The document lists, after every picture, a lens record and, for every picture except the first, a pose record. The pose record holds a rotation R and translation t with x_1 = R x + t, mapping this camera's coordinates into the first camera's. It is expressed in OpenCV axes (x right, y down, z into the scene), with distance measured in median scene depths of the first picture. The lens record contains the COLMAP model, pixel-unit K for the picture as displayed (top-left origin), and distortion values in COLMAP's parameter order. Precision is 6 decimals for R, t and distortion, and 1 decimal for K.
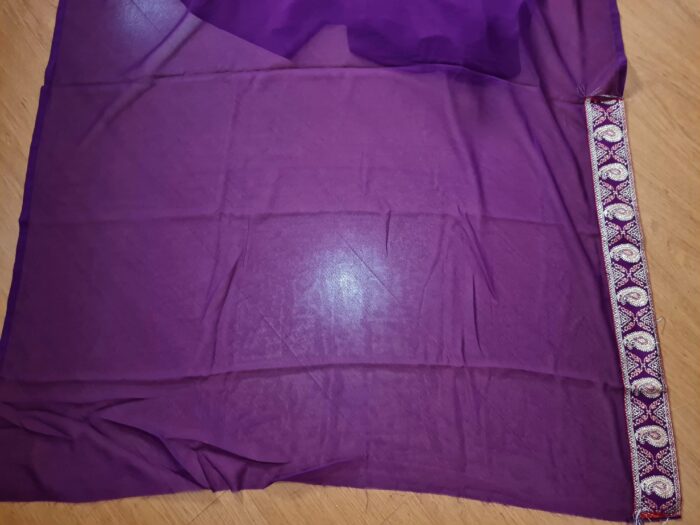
lens RADIAL K [[539.8, 0, 350.0], [0, 539.8, 262.5], [0, 0, 1]] dist [0.030582, -0.016569]
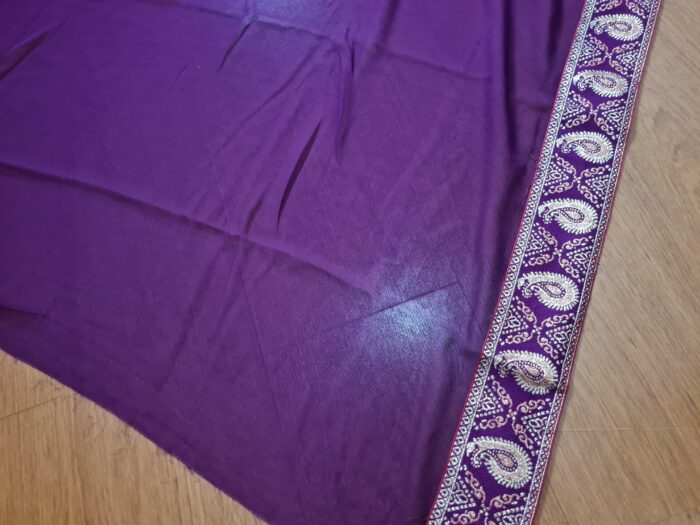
lens RADIAL K [[539.8, 0, 350.0], [0, 539.8, 262.5], [0, 0, 1]] dist [0.030582, -0.016569]
pose [[0.912737, 0.290863, -0.286898, 0.505577], [-0.324197, 0.942981, -0.075386, 0.224745], [0.248613, 0.161819, 0.954990, 0.454670]]
